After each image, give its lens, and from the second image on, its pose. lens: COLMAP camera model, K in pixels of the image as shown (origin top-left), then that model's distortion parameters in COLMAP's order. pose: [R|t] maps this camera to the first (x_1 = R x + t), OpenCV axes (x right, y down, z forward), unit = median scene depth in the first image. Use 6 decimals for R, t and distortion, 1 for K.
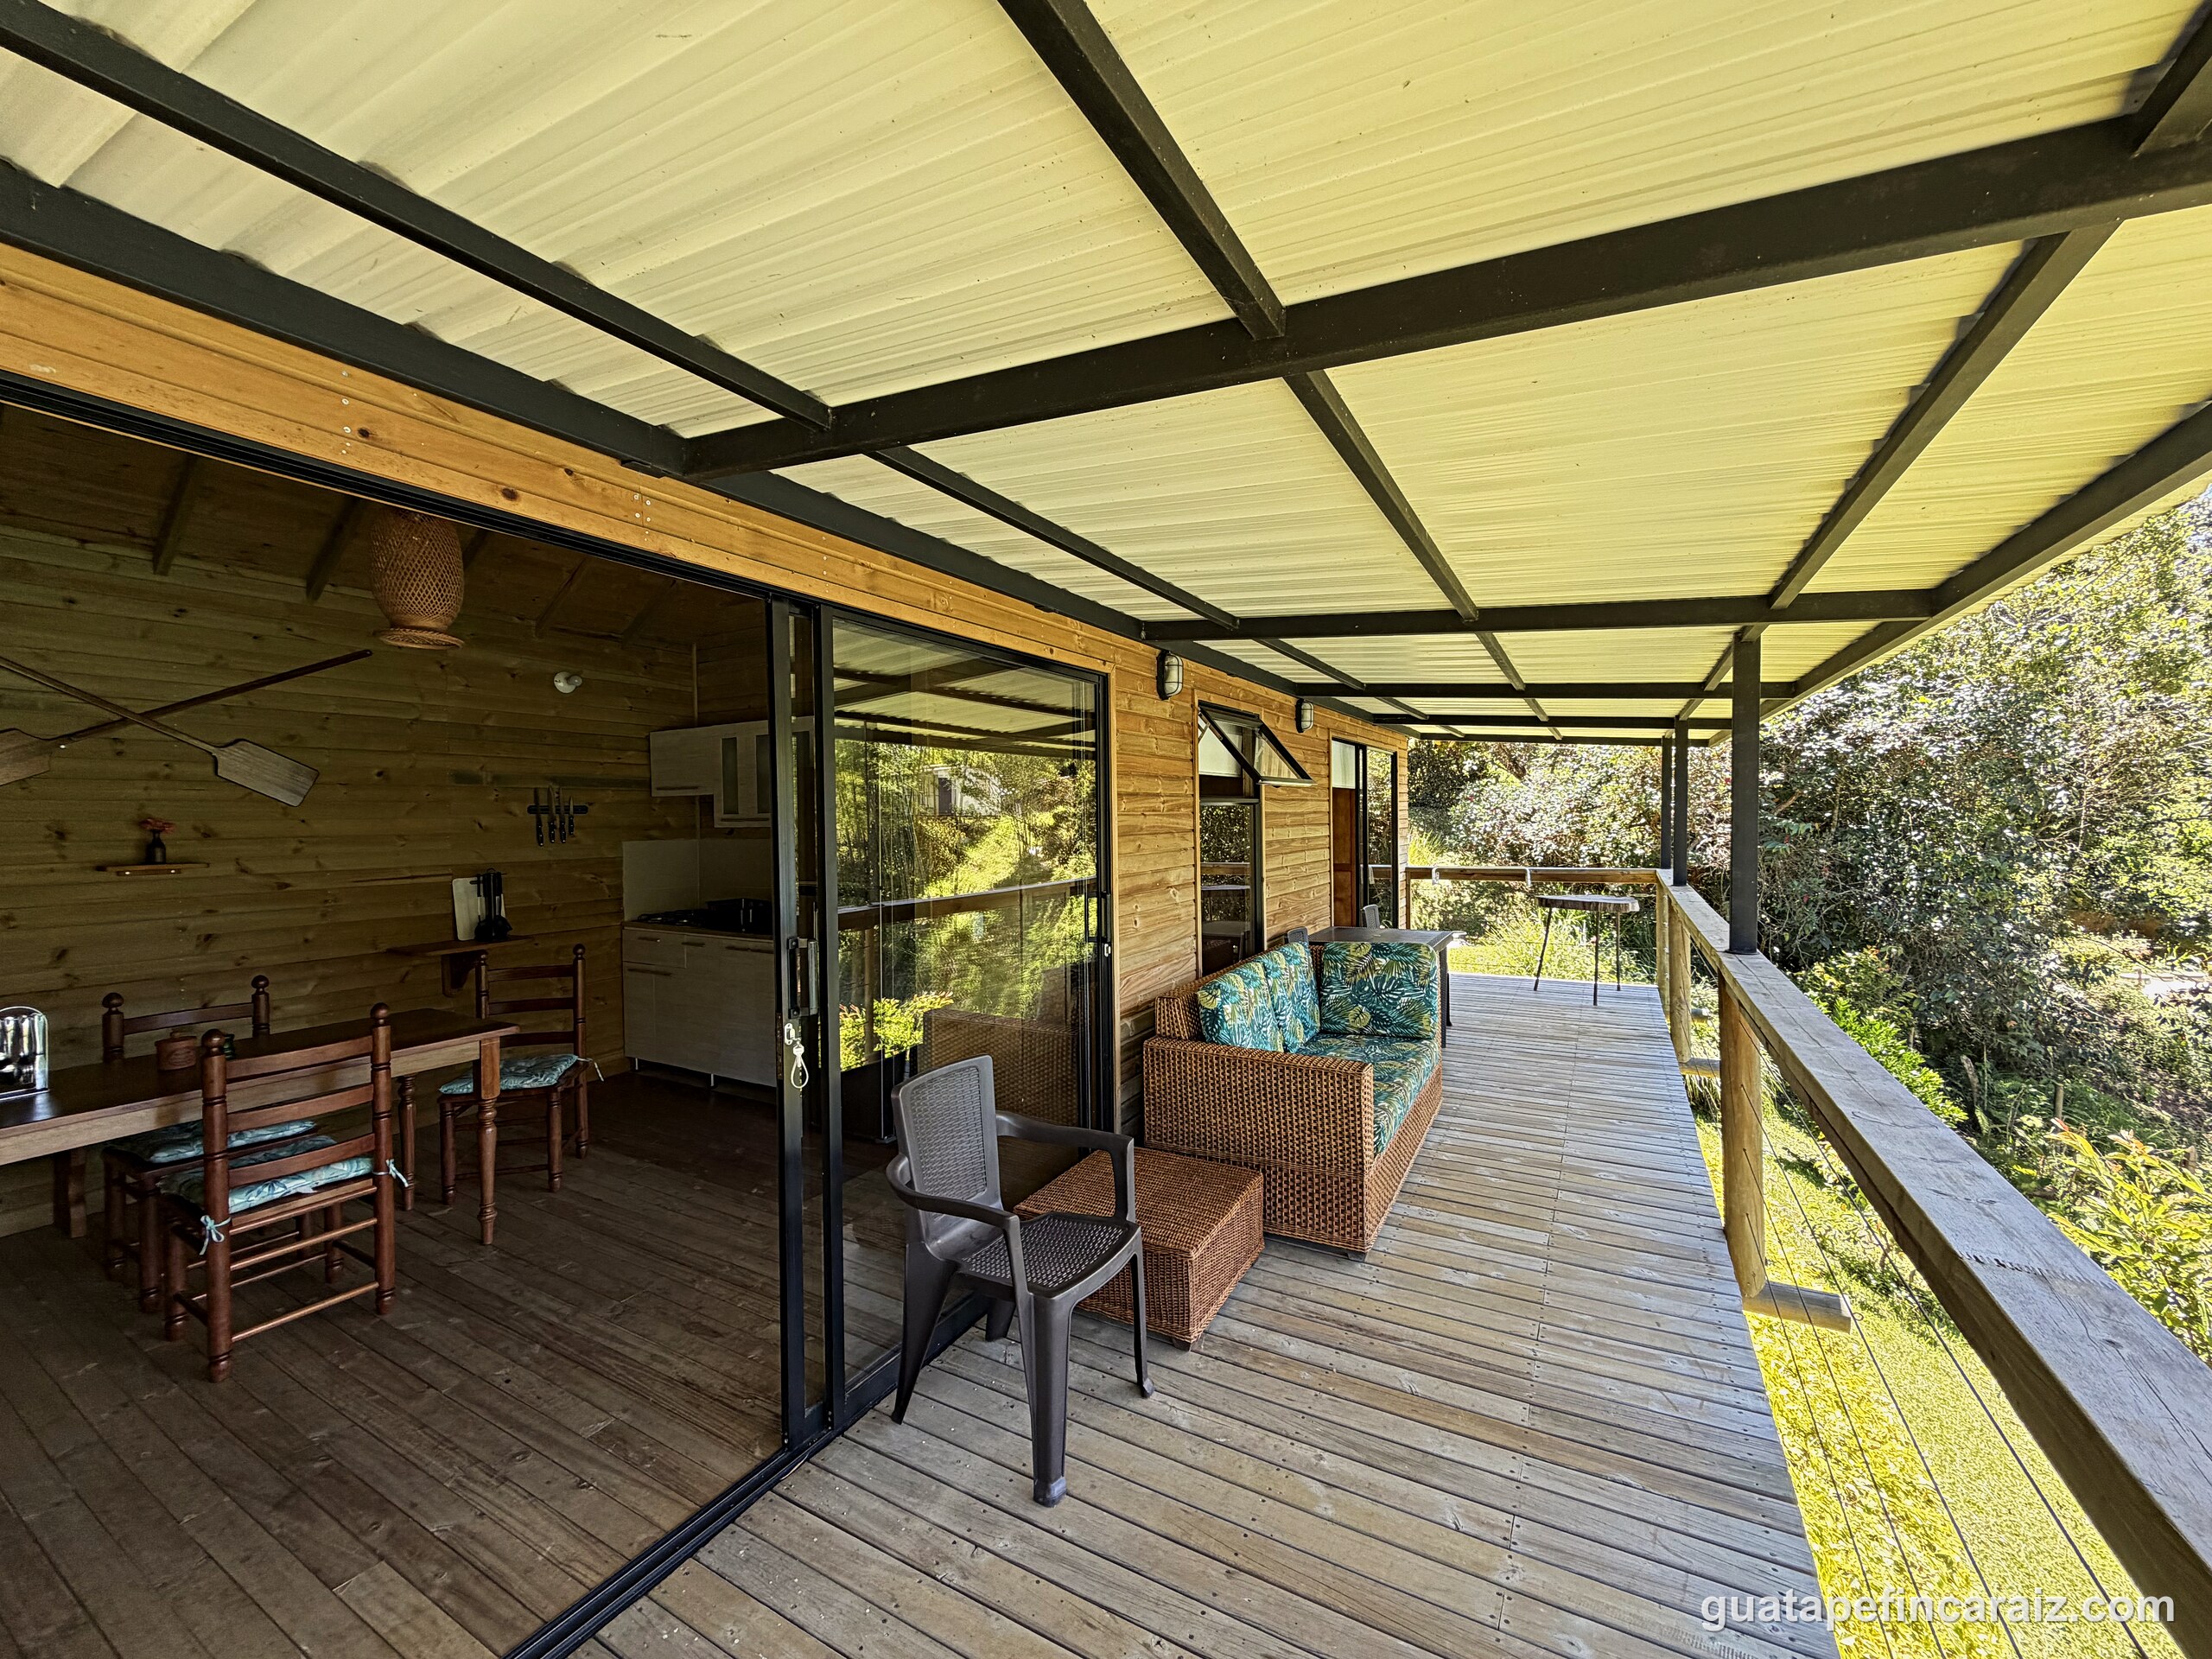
lens RADIAL K [[887.3, 0, 1104.4], [0, 887.3, 830.9], [0, 0, 1]] dist [-0.000312, 0.000042]
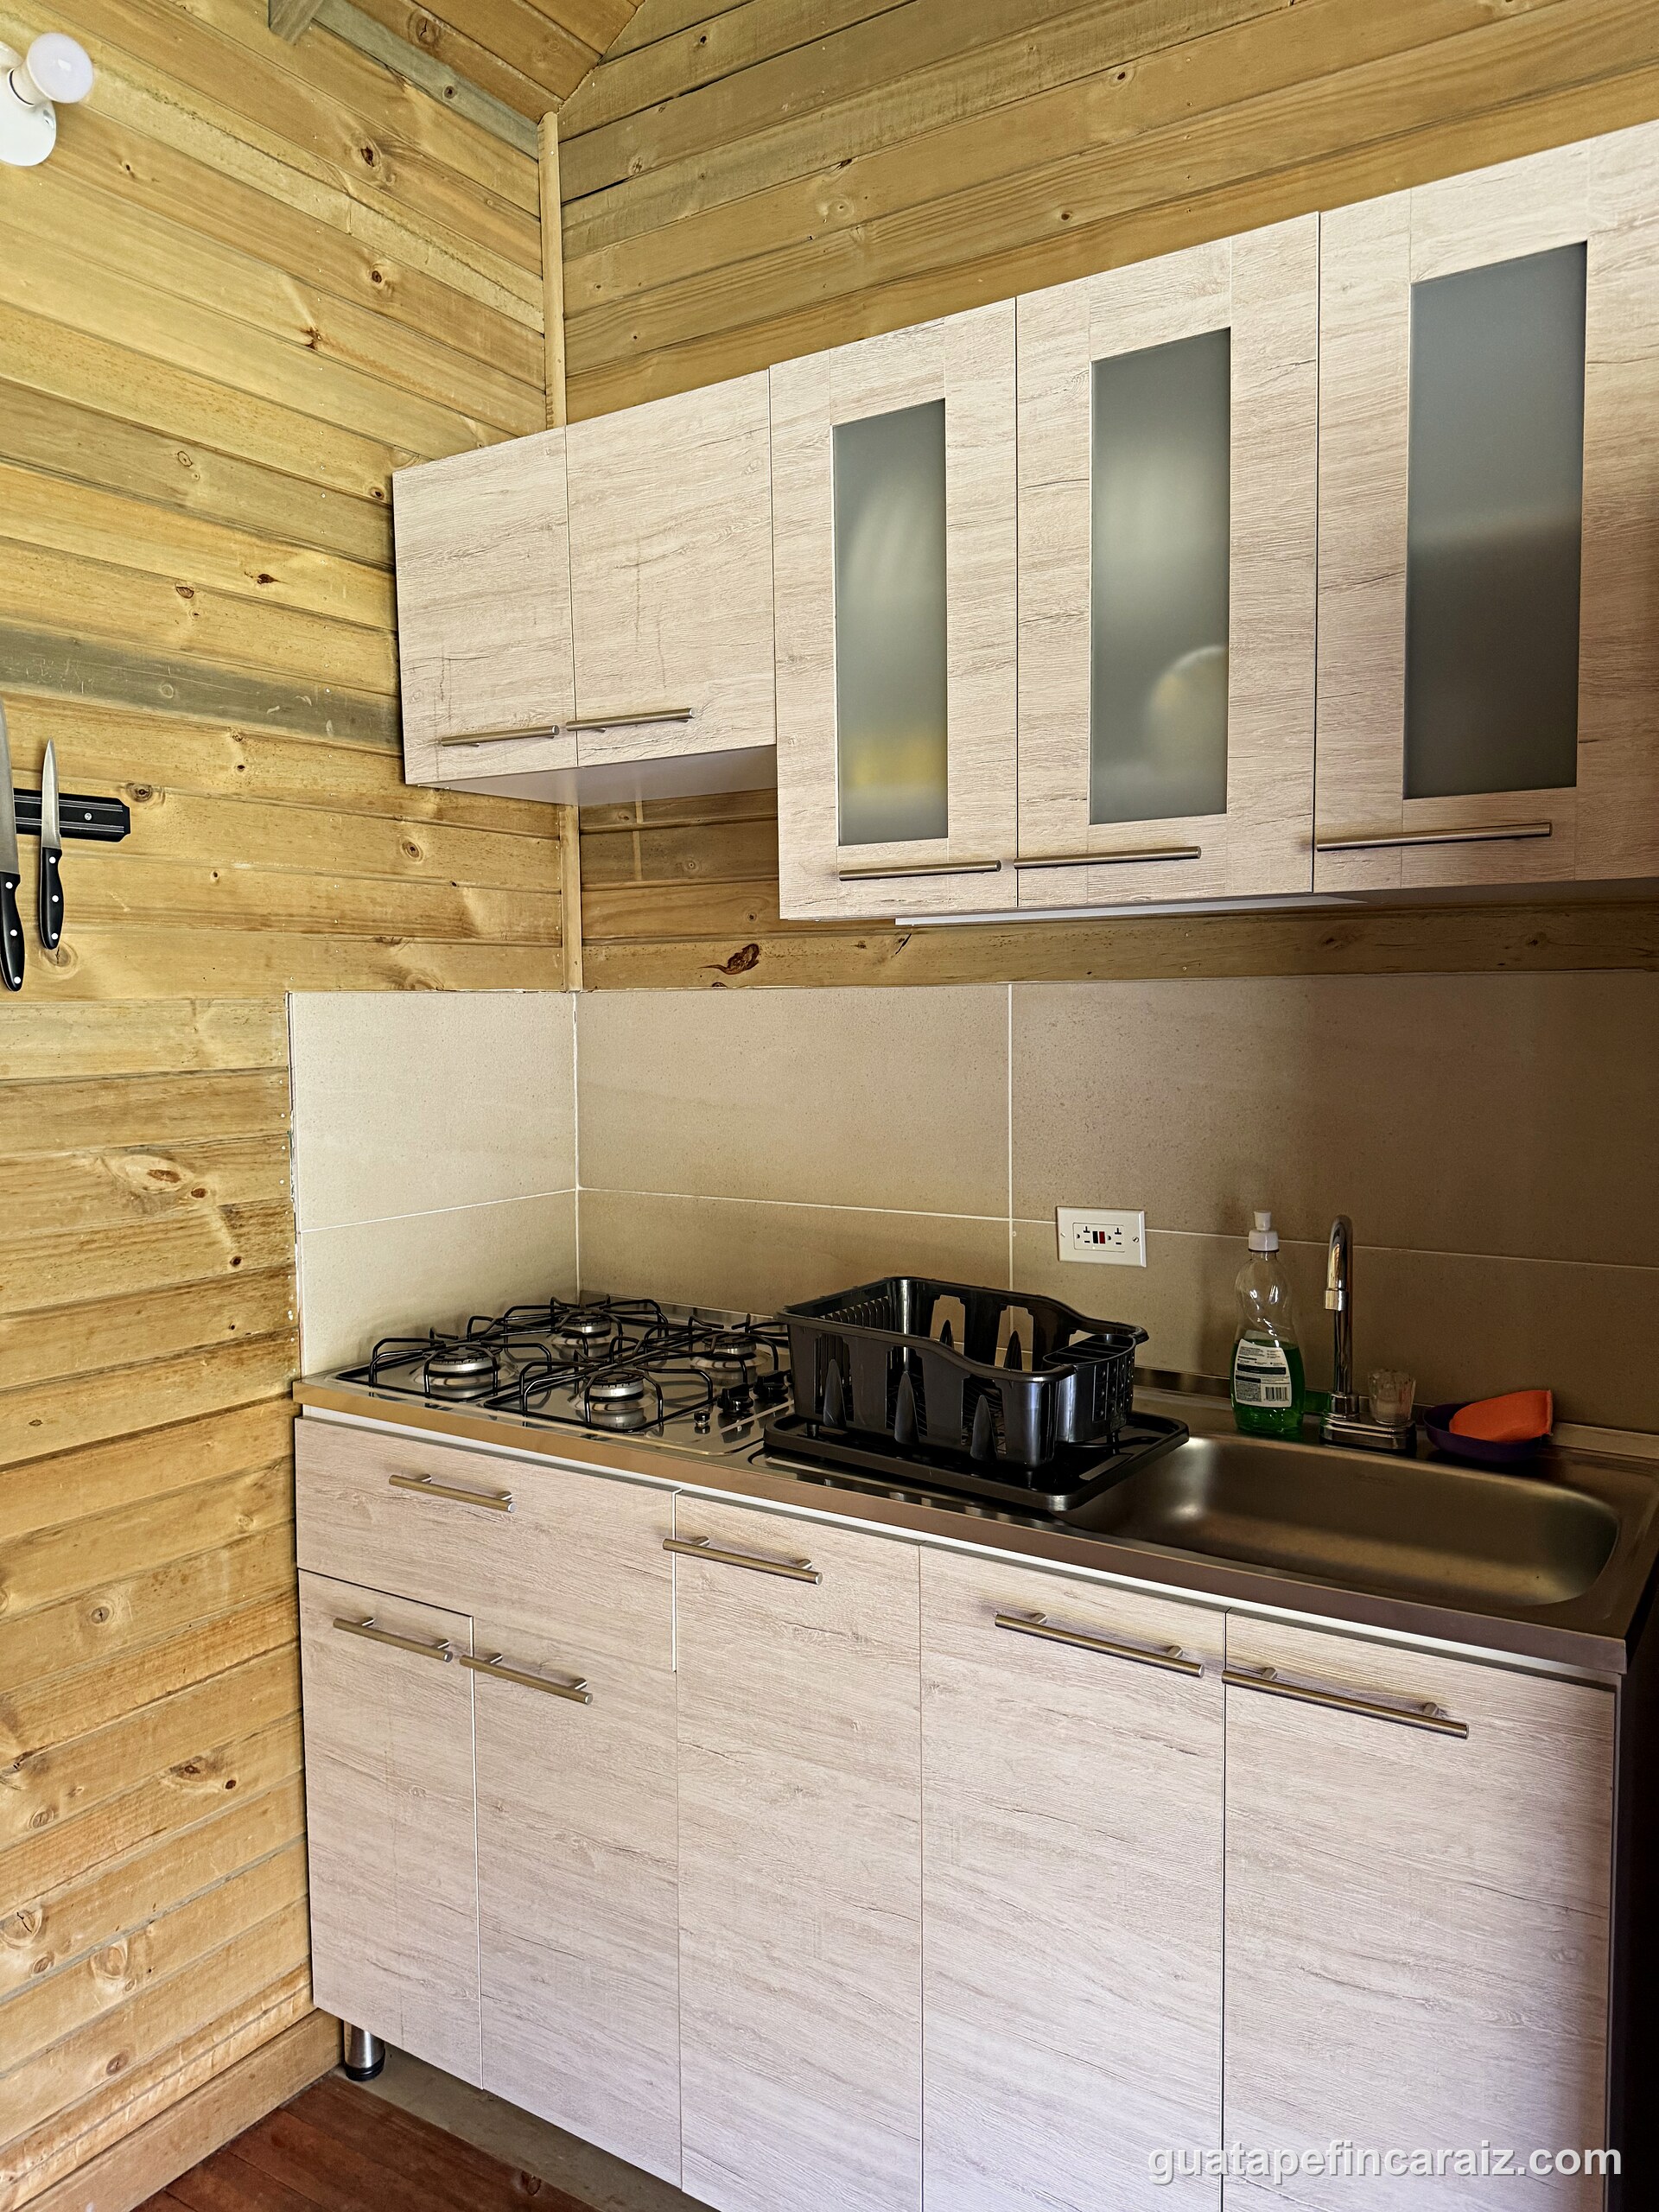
lens RADIAL K [[1570.2, 0, 826.5], [0, 1570.2, 1106.0], [0, 0, 1]] dist [0.060534, -0.084393]
pose [[0.998585, 0.006942, -0.052720, -0.479042], [-0.003893, 0.998325, 0.057716, 0.020006], [0.053032, -0.057429, 0.996940, 0.768847]]
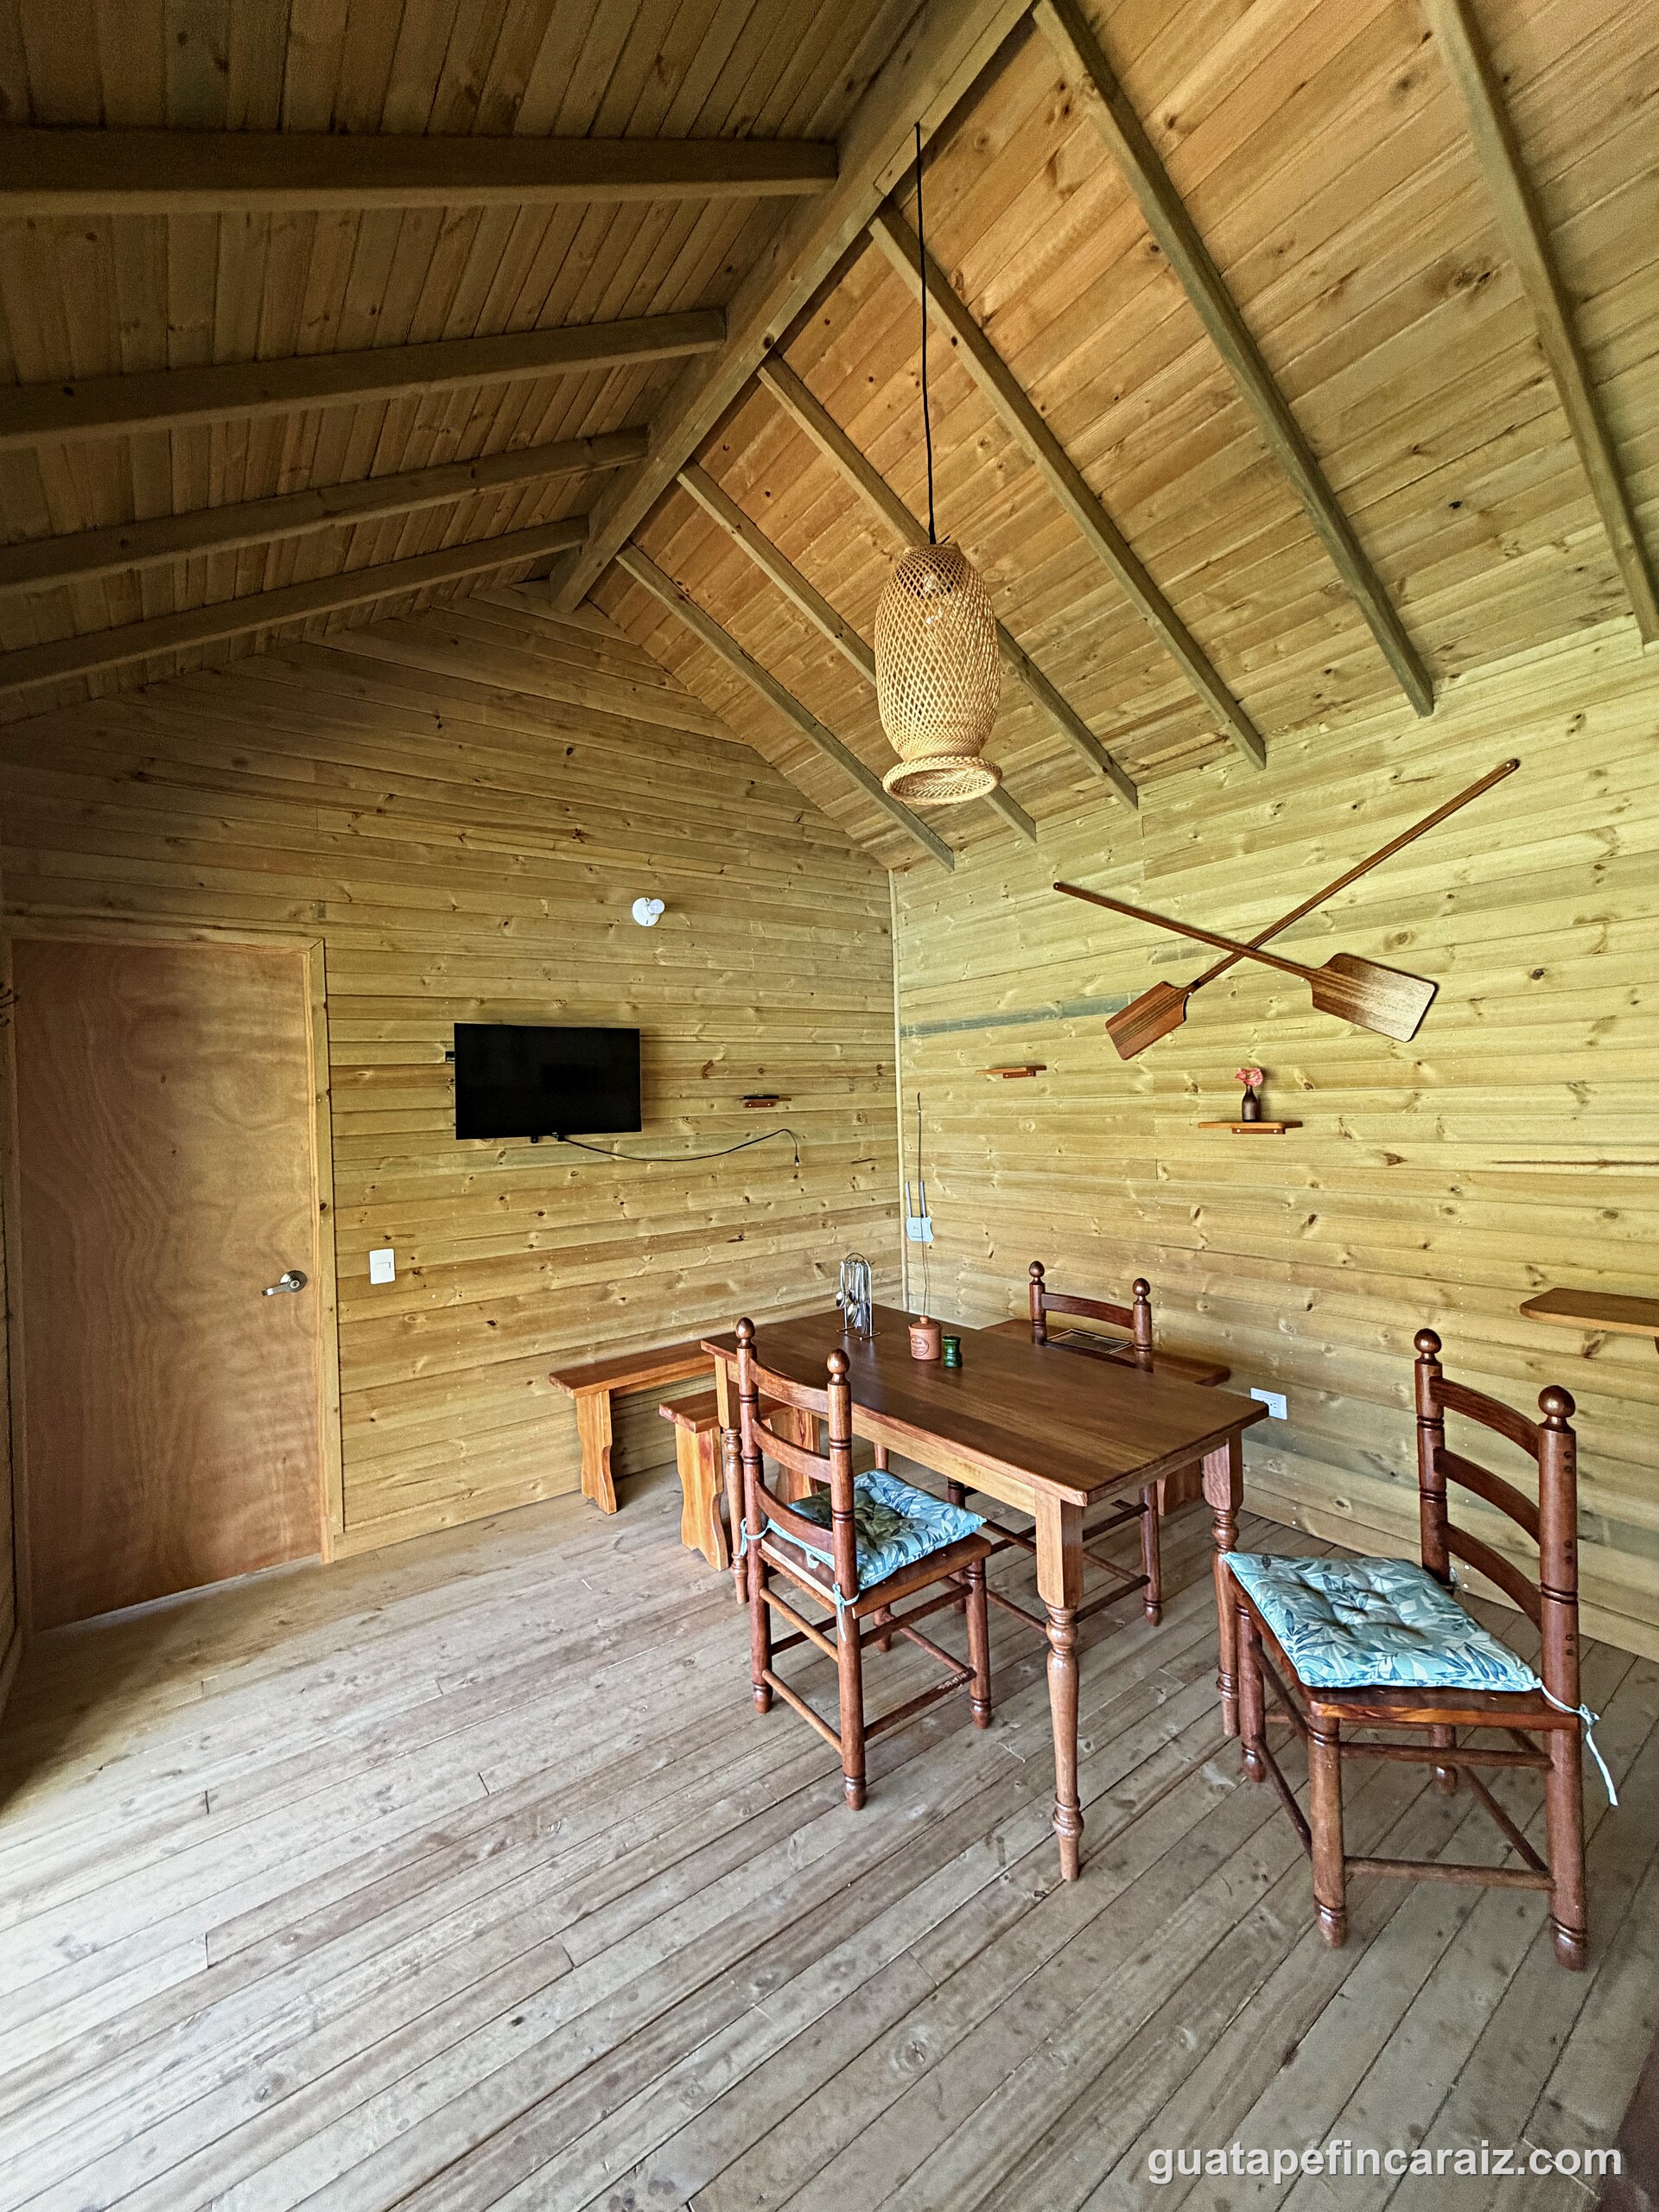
lens RADIAL K [[887.3, 0, 832.8], [0, 887.3, 1092.4], [0, 0, 1]] dist [-0.000312, 0.000042]
pose [[-0.402432, 0.019471, -0.915243, -0.118632], [0.027424, 0.999581, 0.009207, -0.007077], [0.915039, -0.021394, -0.402798, 0.791312]]
